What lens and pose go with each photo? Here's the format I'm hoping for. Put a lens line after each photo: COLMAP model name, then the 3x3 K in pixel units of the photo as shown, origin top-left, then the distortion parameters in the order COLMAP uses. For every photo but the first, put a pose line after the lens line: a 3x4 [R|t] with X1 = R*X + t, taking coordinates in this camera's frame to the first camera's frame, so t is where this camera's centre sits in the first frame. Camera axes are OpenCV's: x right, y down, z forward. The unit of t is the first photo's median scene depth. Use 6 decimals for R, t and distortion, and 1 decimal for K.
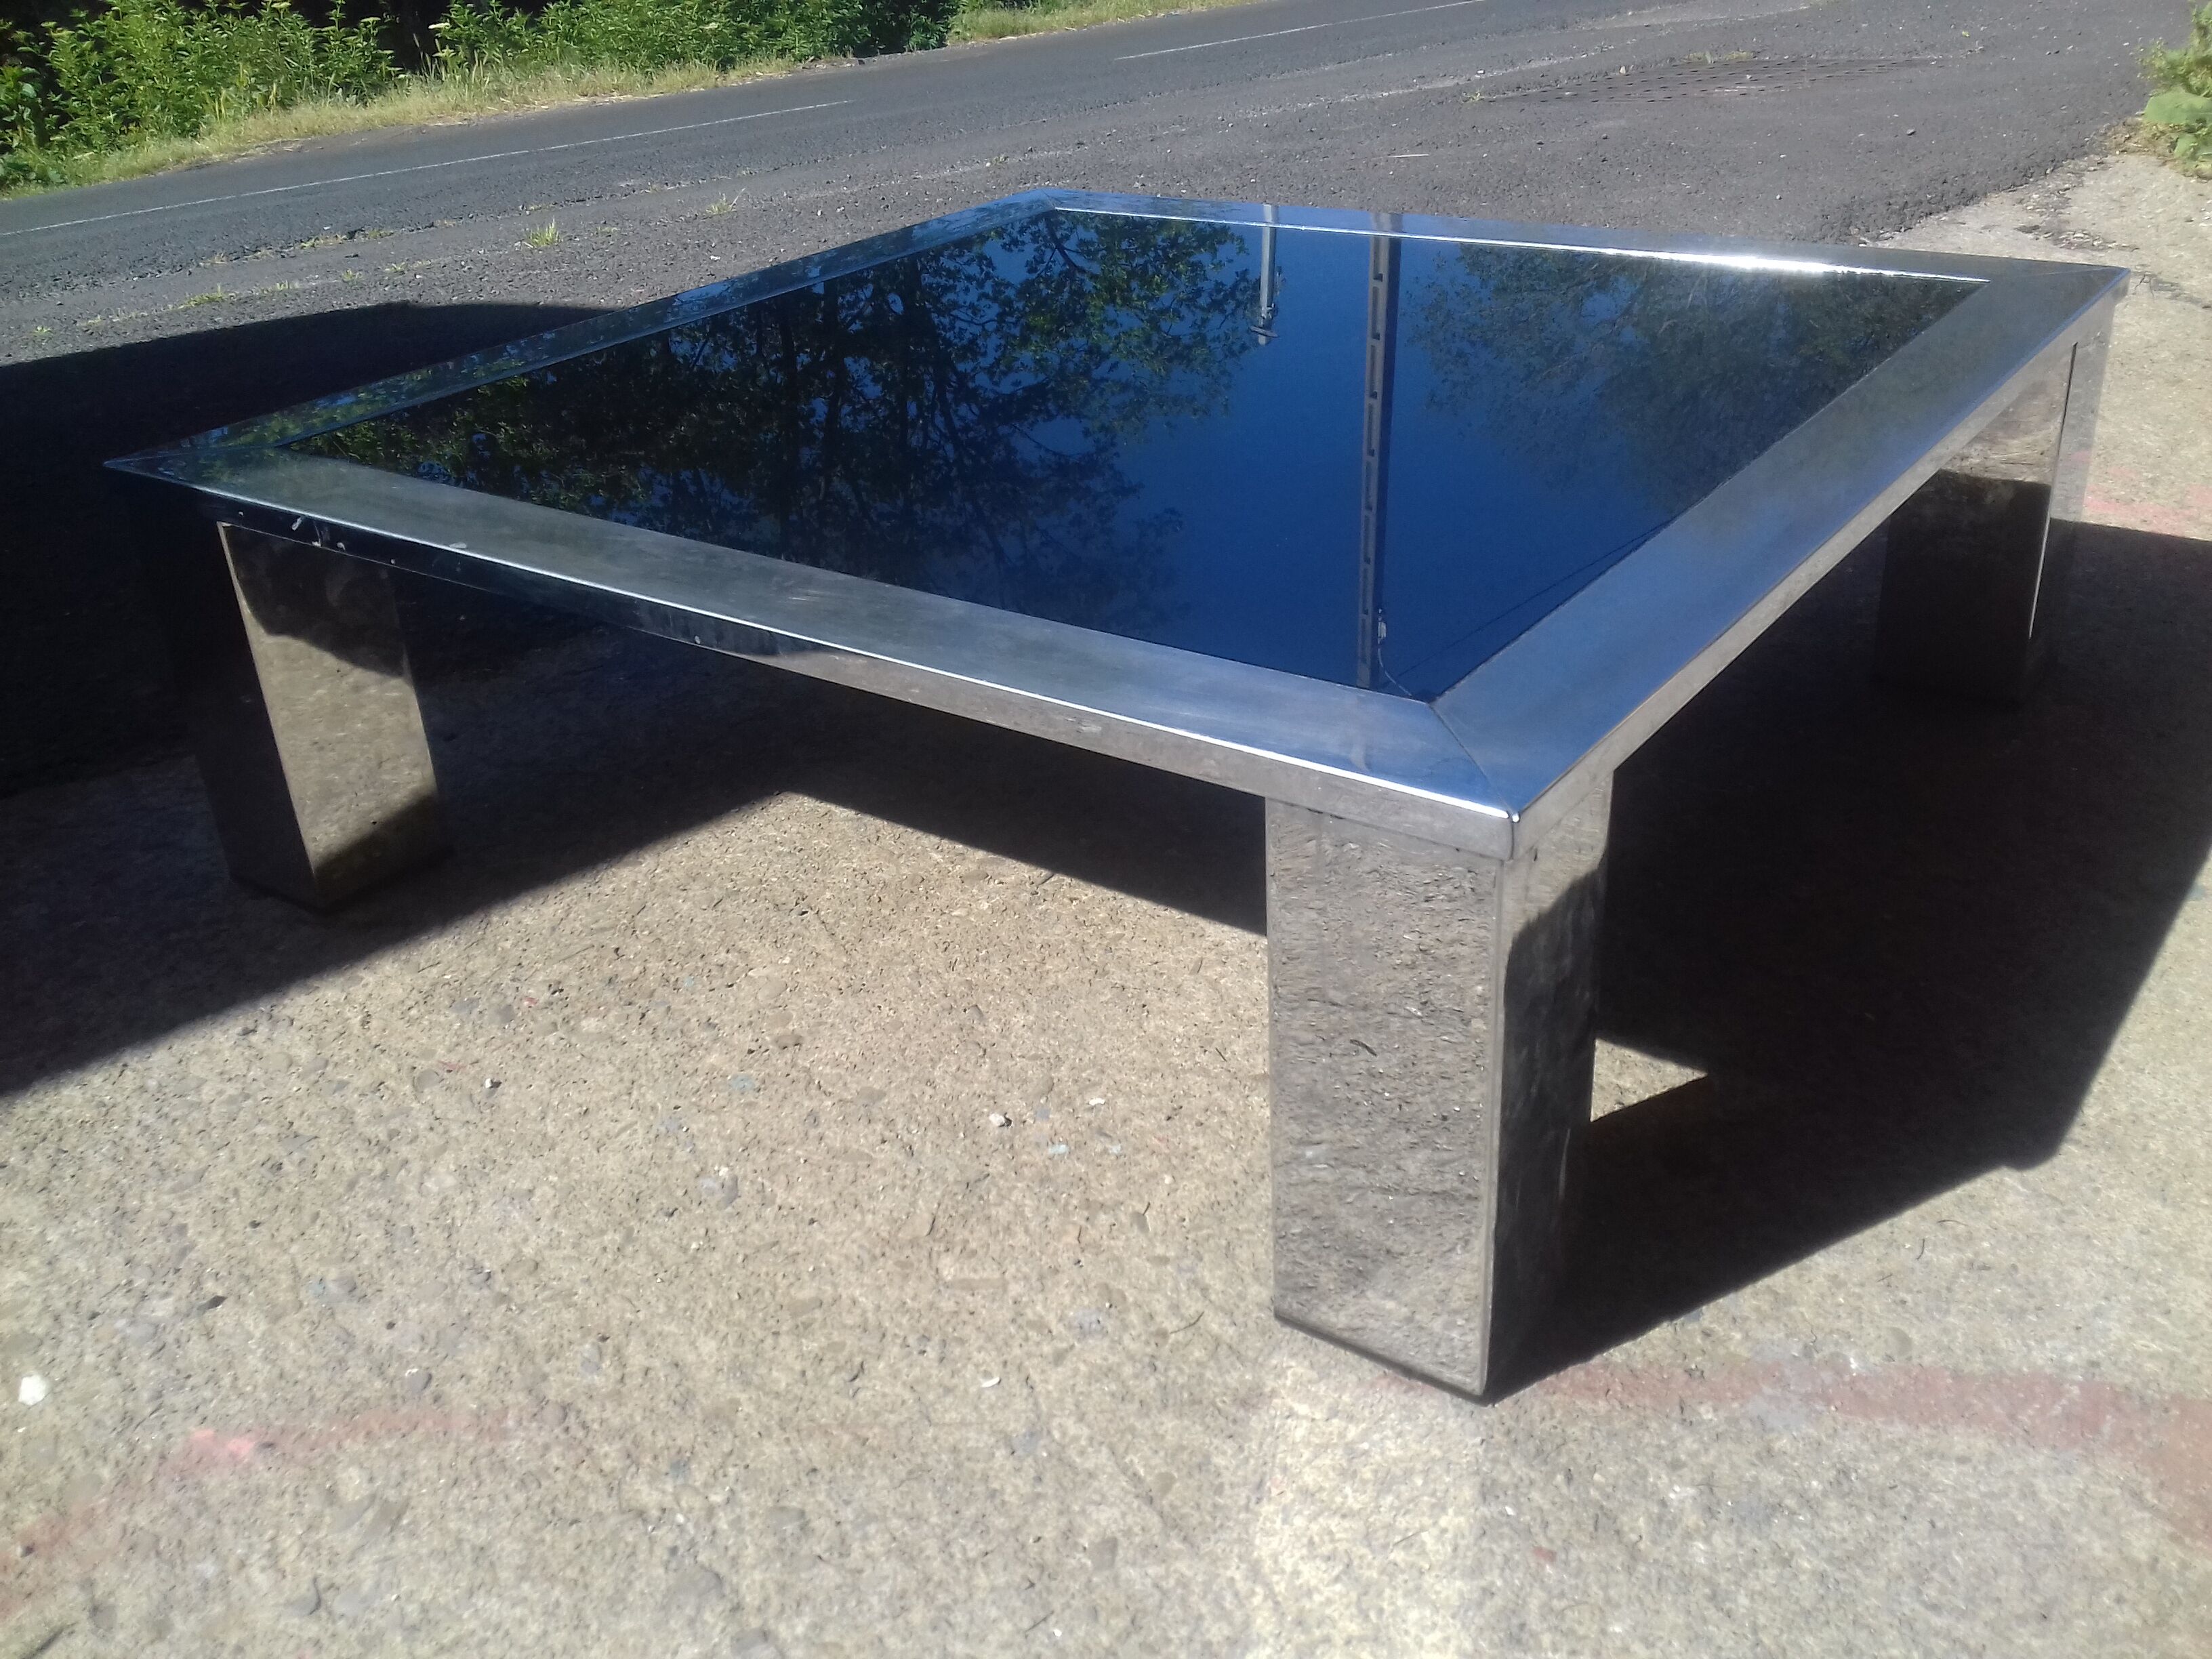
lens RADIAL K [[2054.6, 0, 1100.8], [0, 2054.6, 815.7], [0, 0, 1]] dist [0.086255, -0.179233]
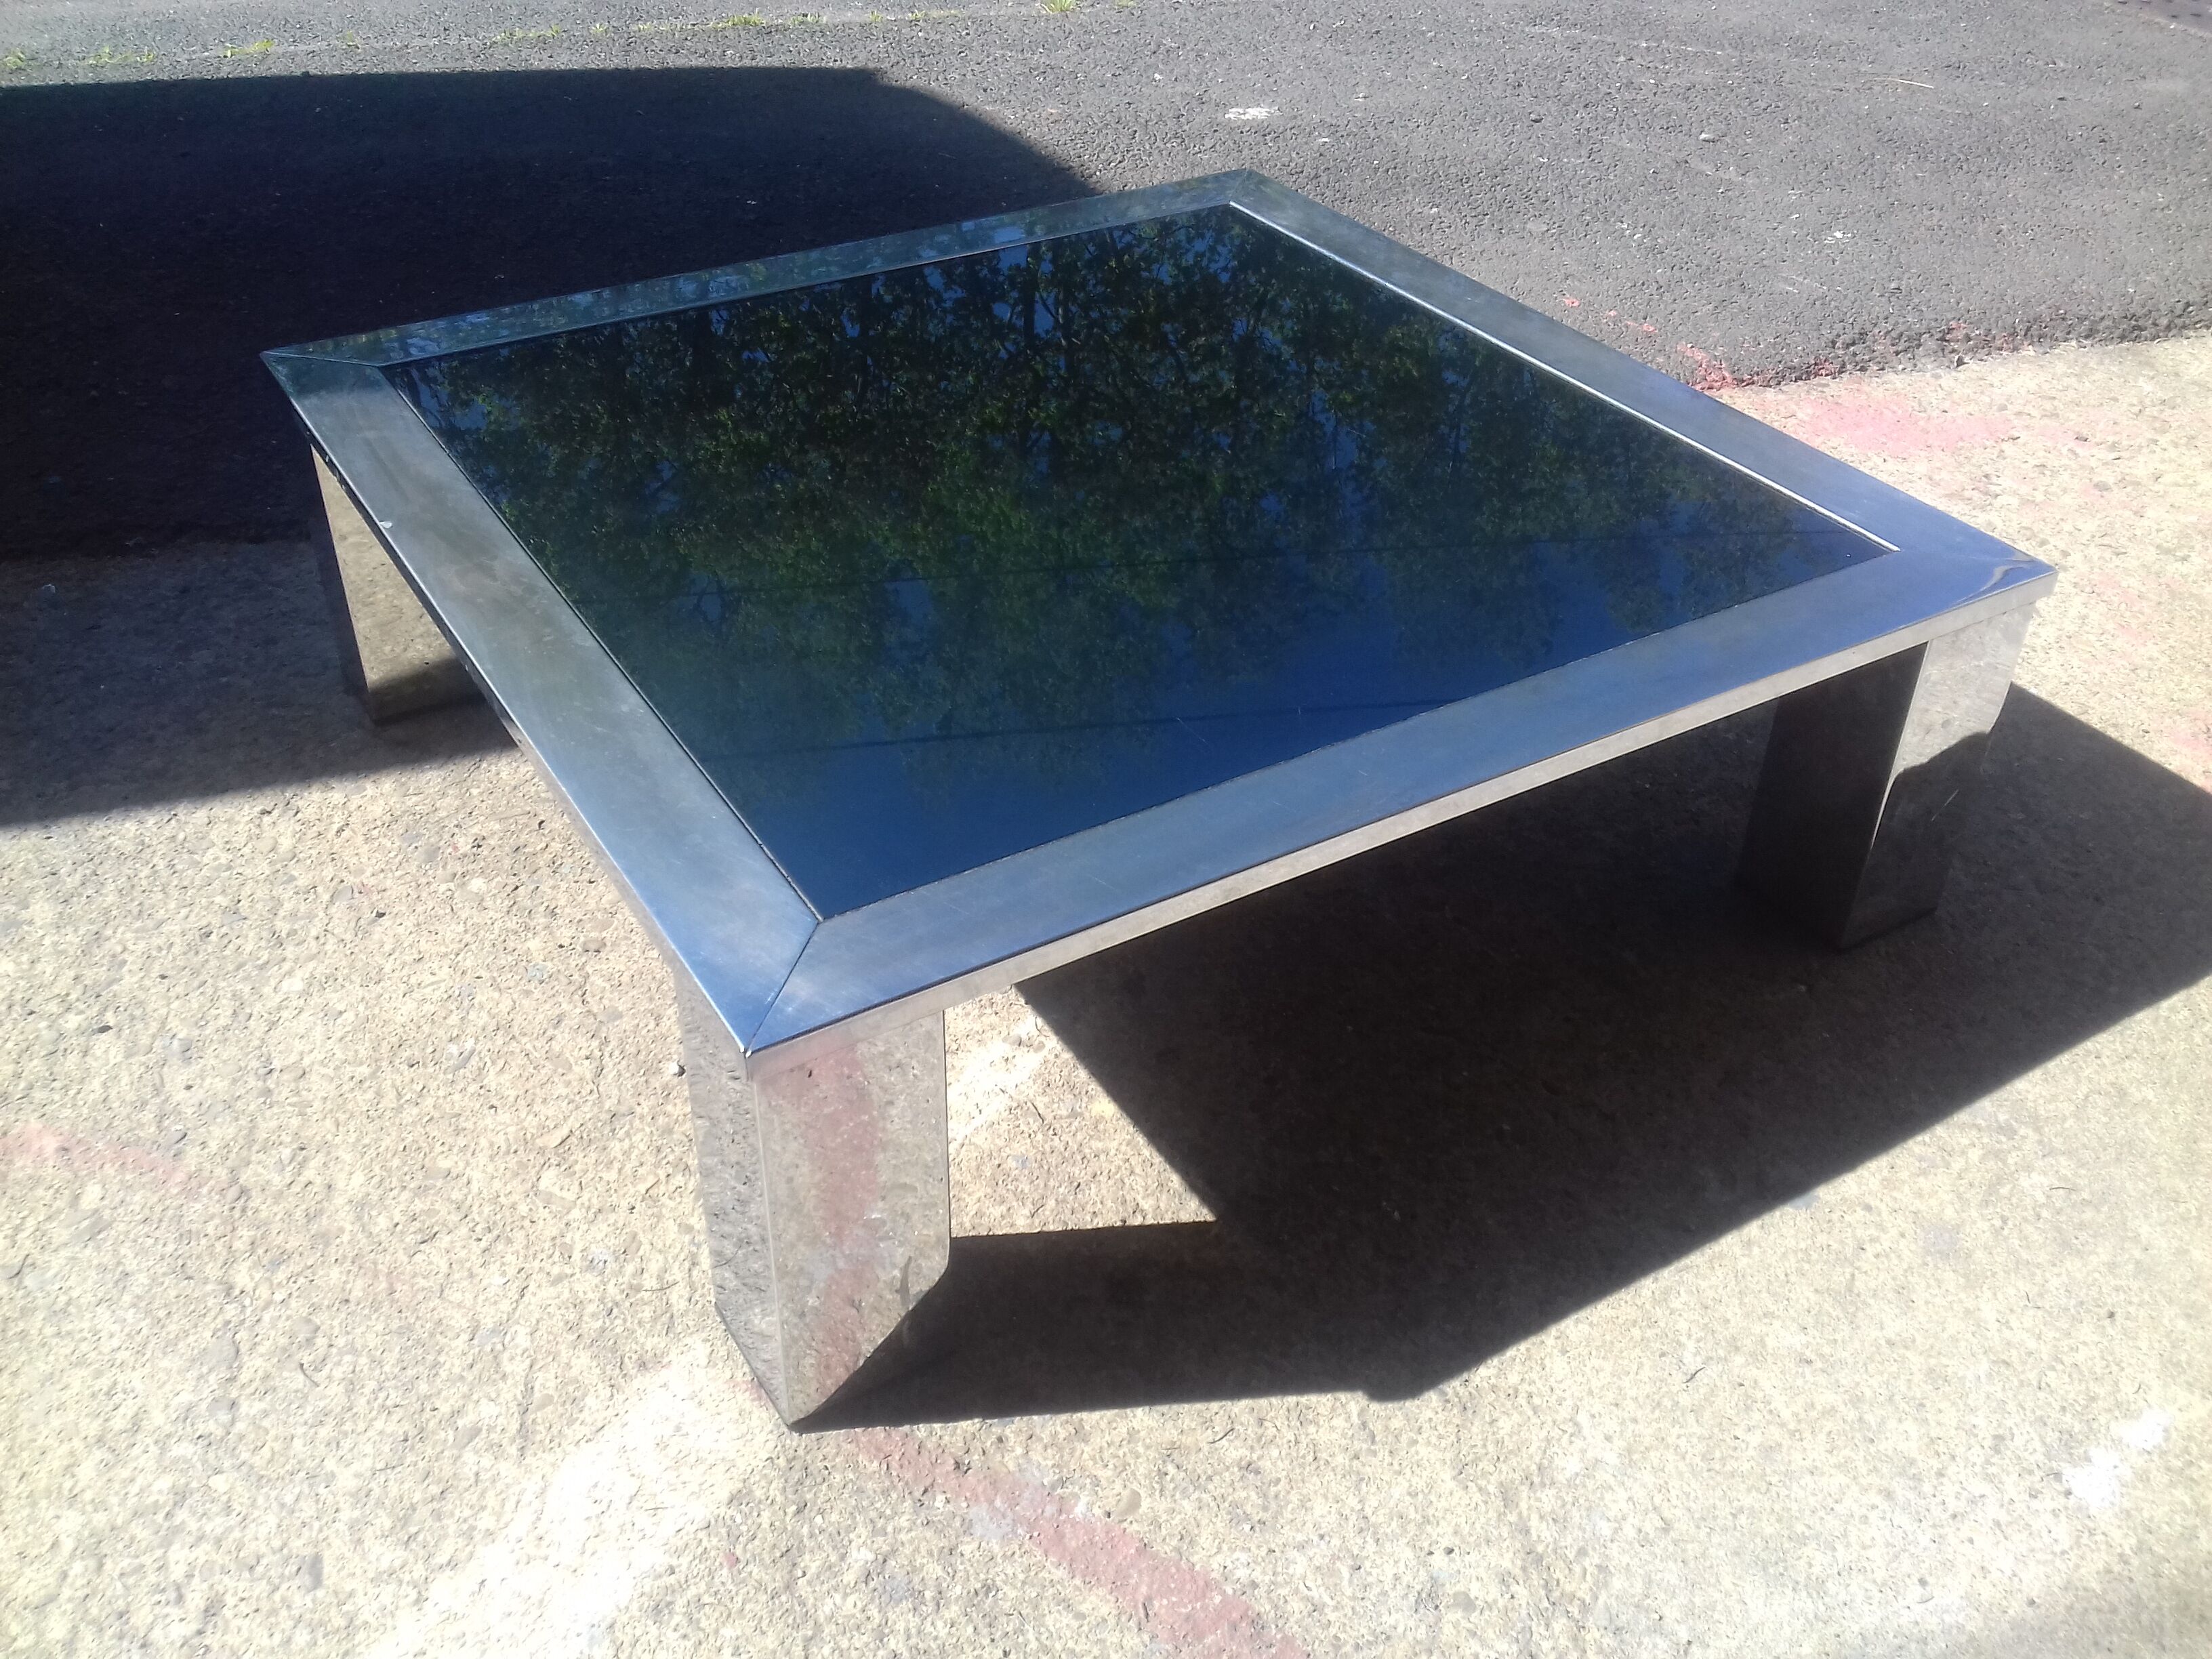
lens RADIAL K [[2054.6, 0, 1100.8], [0, 2054.6, 815.7], [0, 0, 1]] dist [0.086255, -0.179233]
pose [[0.919104, 0.283710, -0.273417, 0.546166], [-0.236533, 0.952263, 0.192996, -0.339641], [0.315120, -0.112711, 0.942335, -0.102618]]
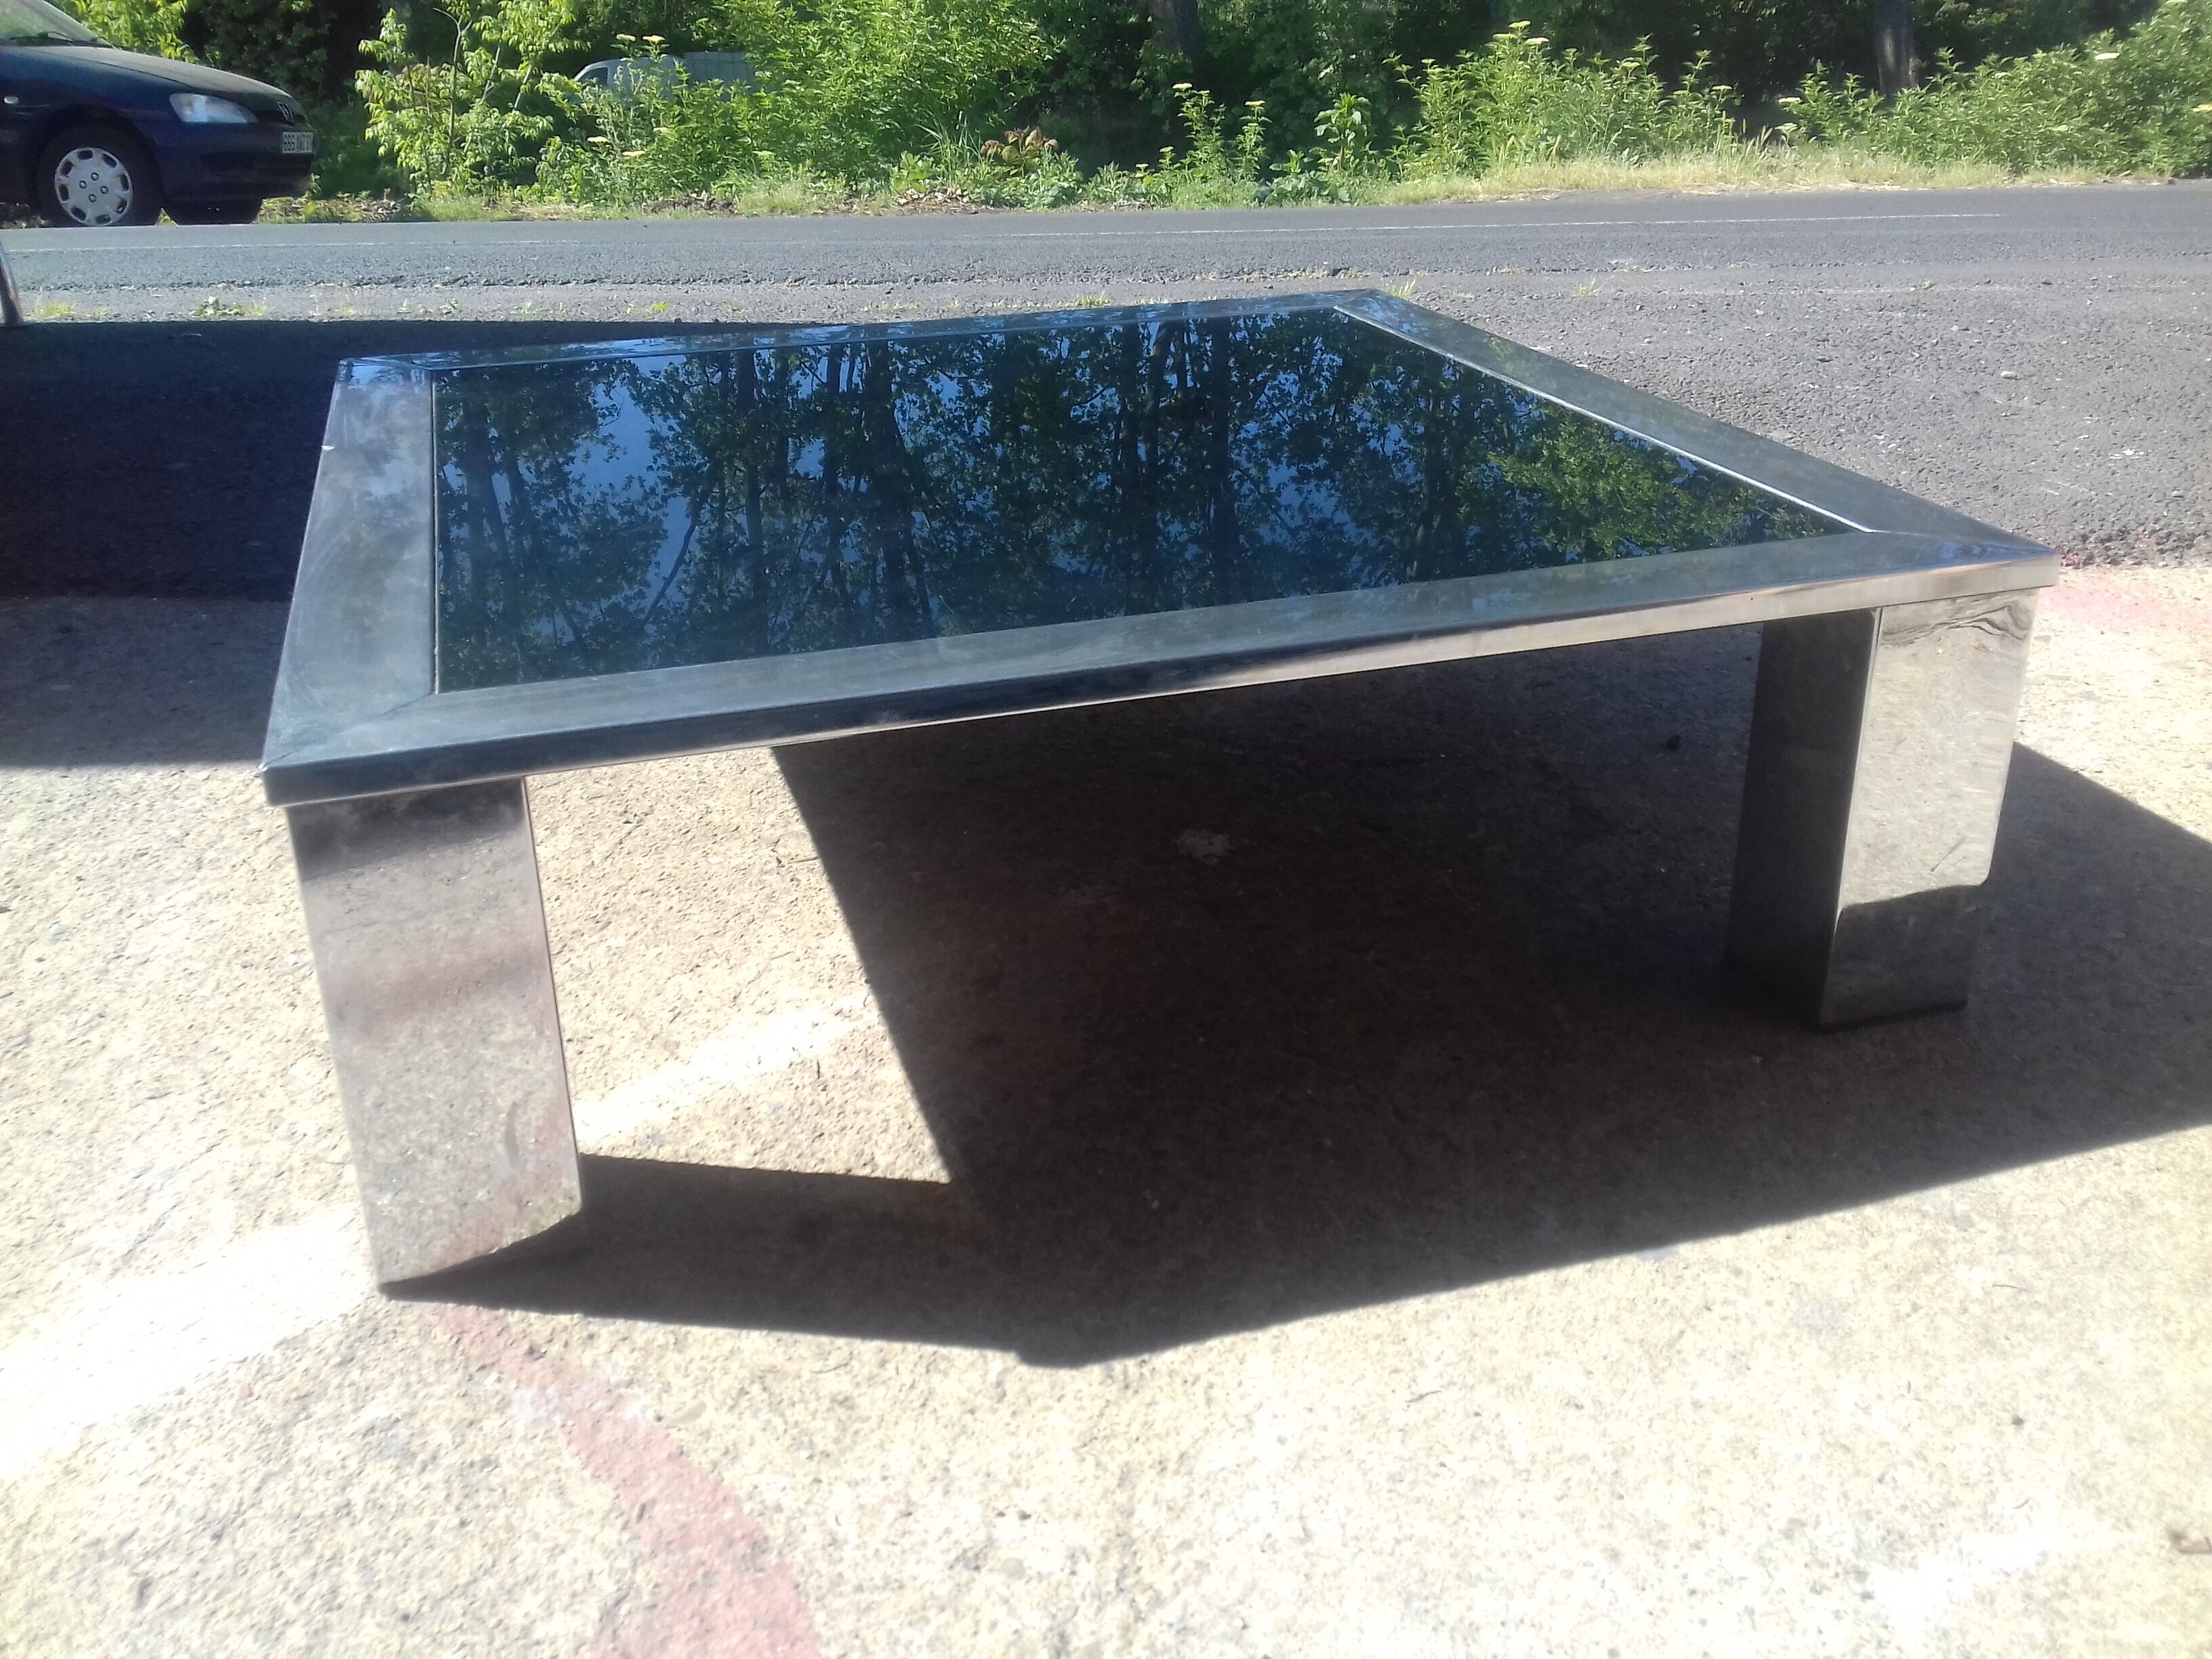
lens RADIAL K [[2054.6, 0, 1100.8], [0, 2054.6, 815.7], [0, 0, 1]] dist [0.086255, -0.179233]
pose [[0.790622, 0.284038, -0.542439, 0.958507], [-0.299640, 0.952049, 0.061789, -0.150447], [0.533979, 0.113685, 0.837820, 0.185214]]
